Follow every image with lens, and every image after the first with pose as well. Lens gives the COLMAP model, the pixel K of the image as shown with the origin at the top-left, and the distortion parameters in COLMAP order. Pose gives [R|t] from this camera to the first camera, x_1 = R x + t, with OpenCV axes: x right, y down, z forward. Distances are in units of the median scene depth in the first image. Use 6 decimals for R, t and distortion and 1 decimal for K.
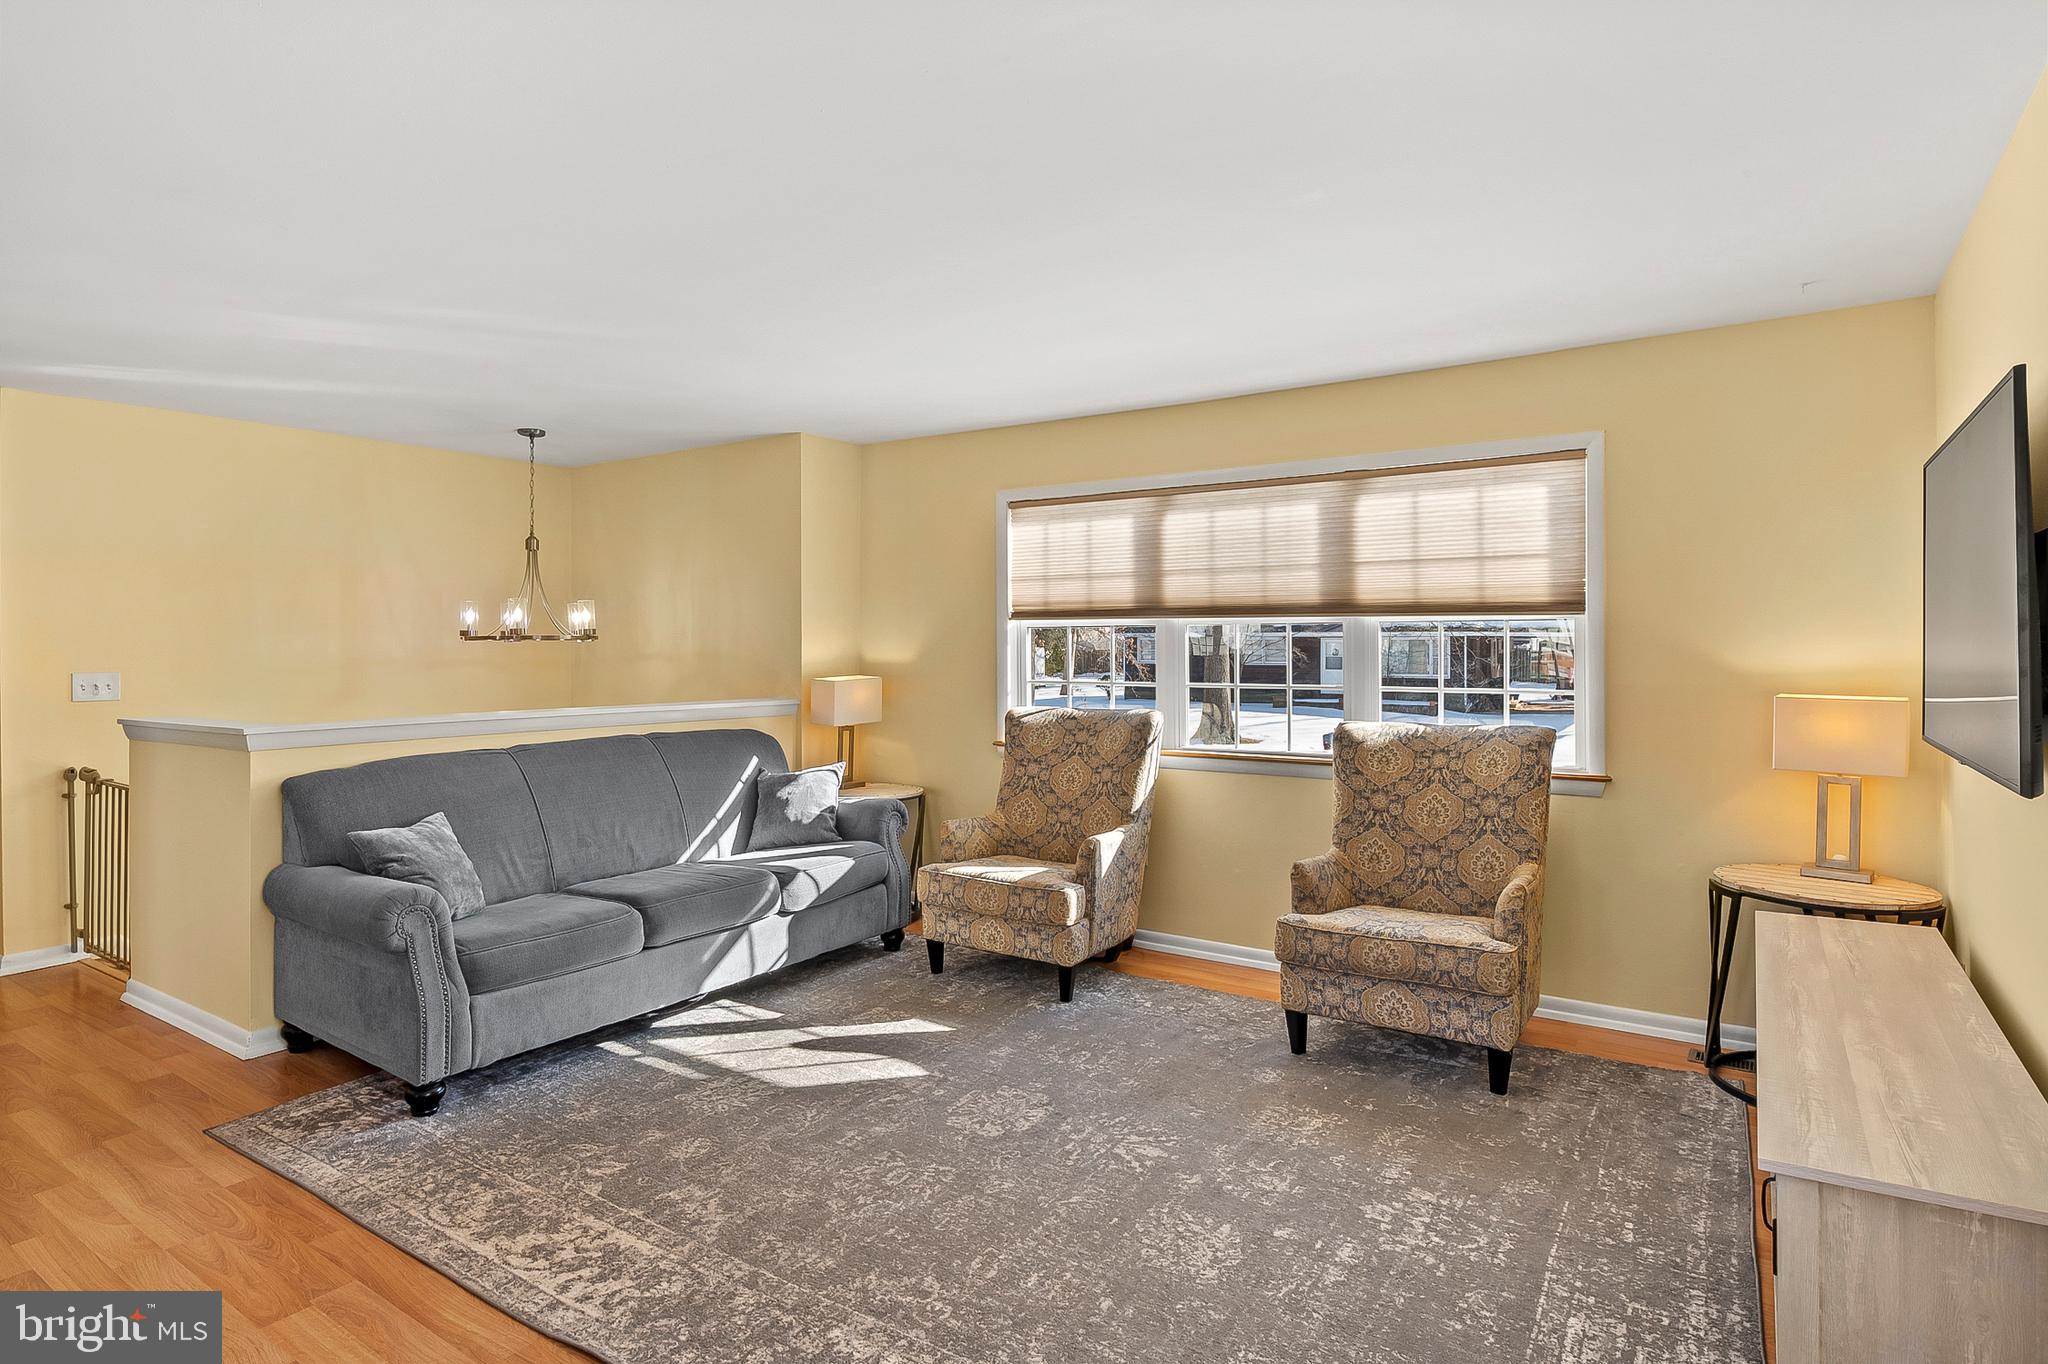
lens RADIAL K [[1110.2, 0, 1012.7], [0, 1110.2, 654.7], [0, 0, 1]] dist [-0.003162, -0.001118]
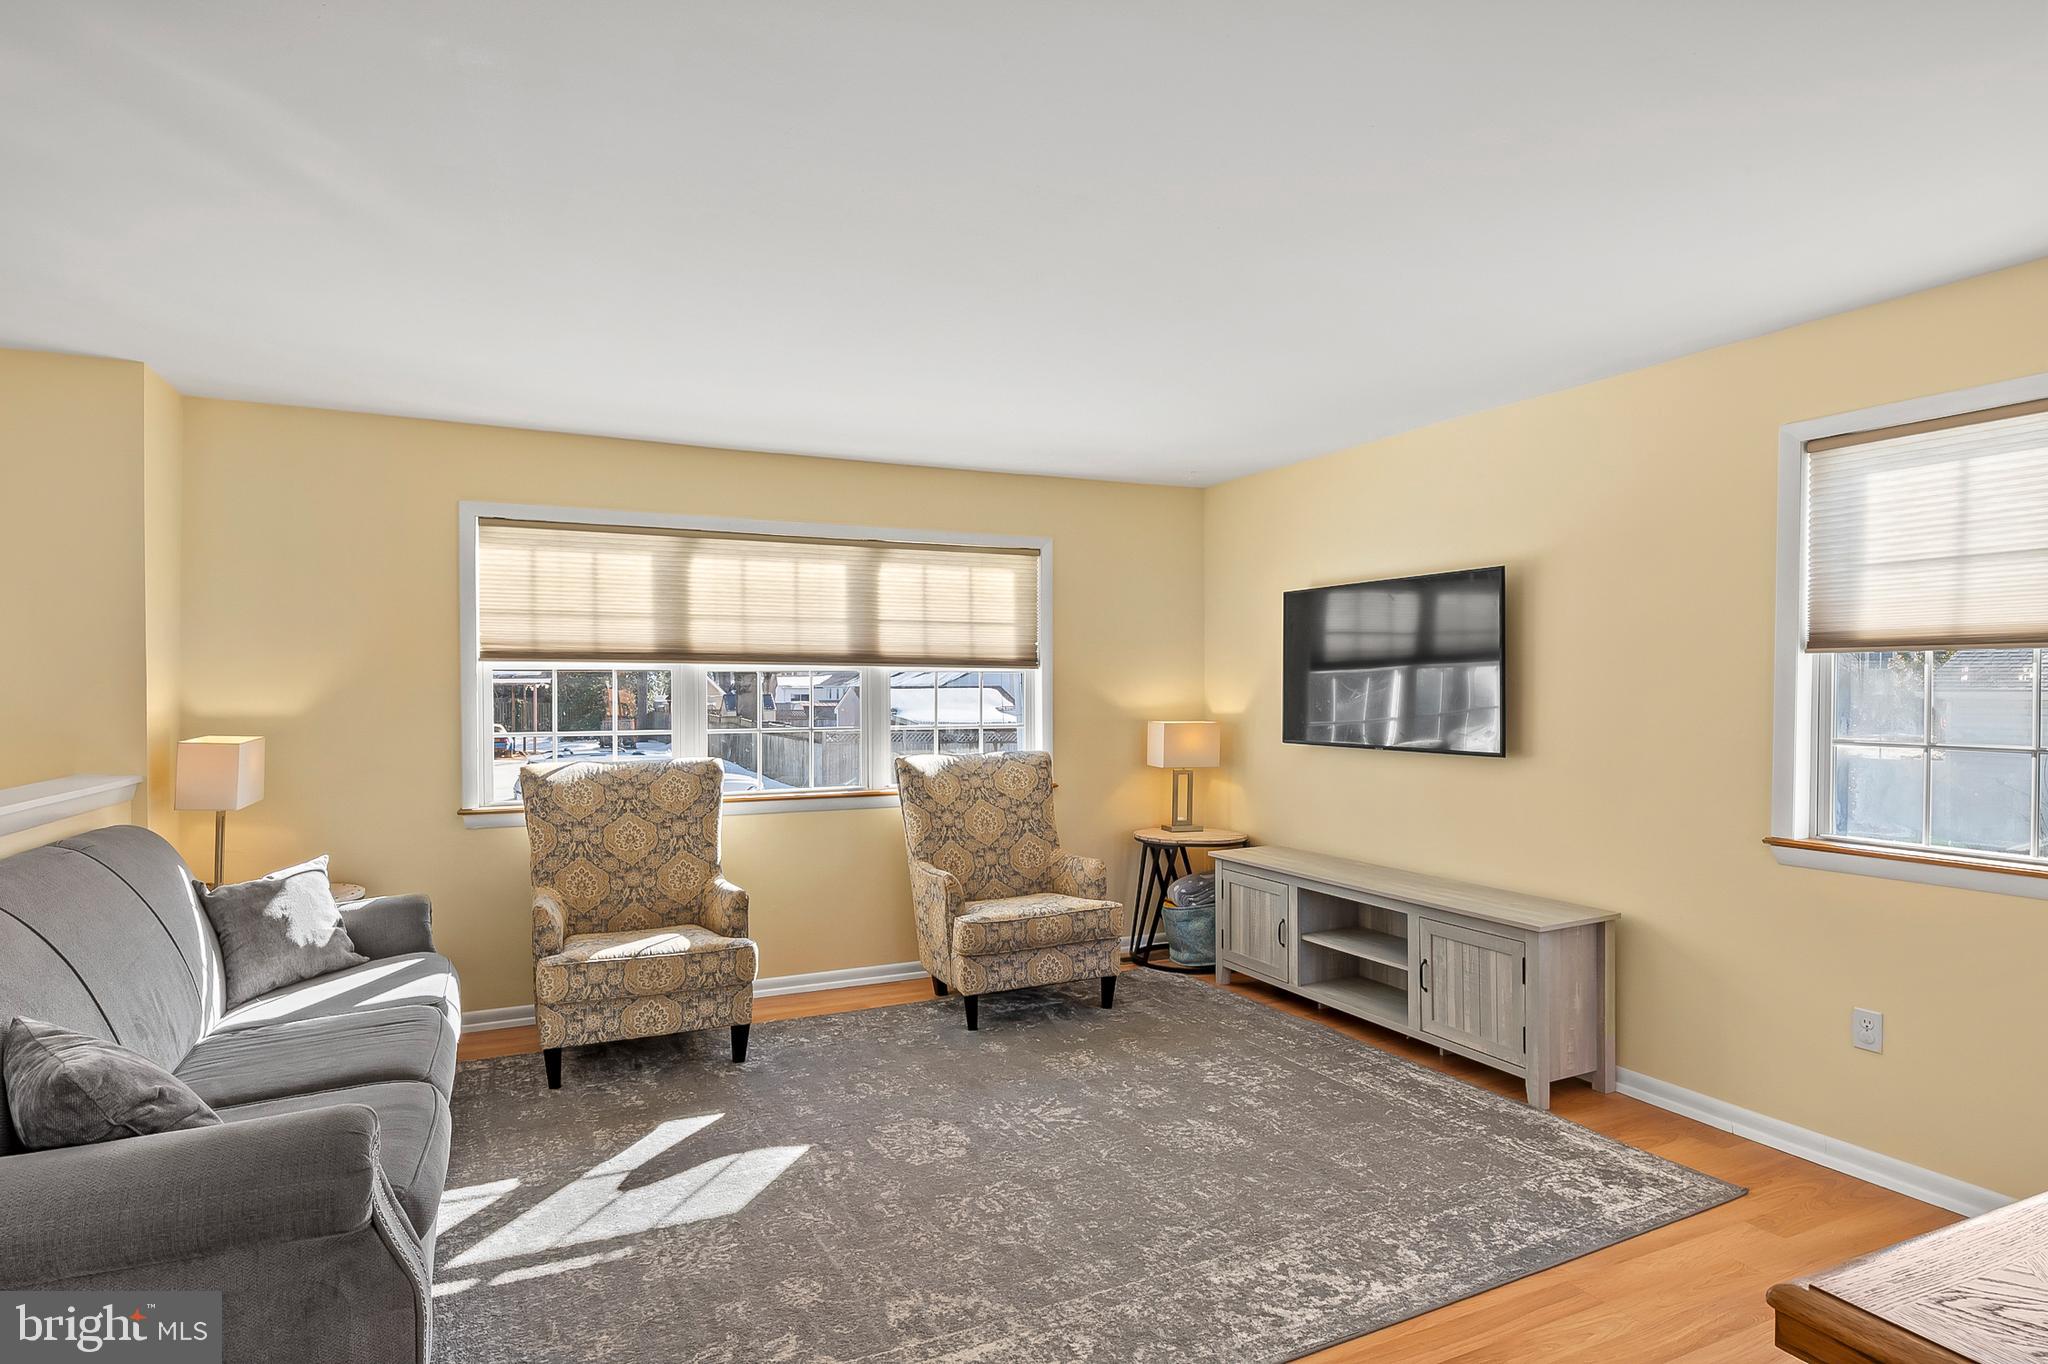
lens RADIAL K [[1110.2, 0, 1026.5], [0, 1110.2, 703.3], [0, 0, 1]] dist [-0.003162, -0.001118]
pose [[0.493416, -0.010809, 0.869726, -0.720450], [0.007339, 0.999939, 0.008264, -0.004854], [-0.869763, 0.002306, 0.493465, 0.335432]]
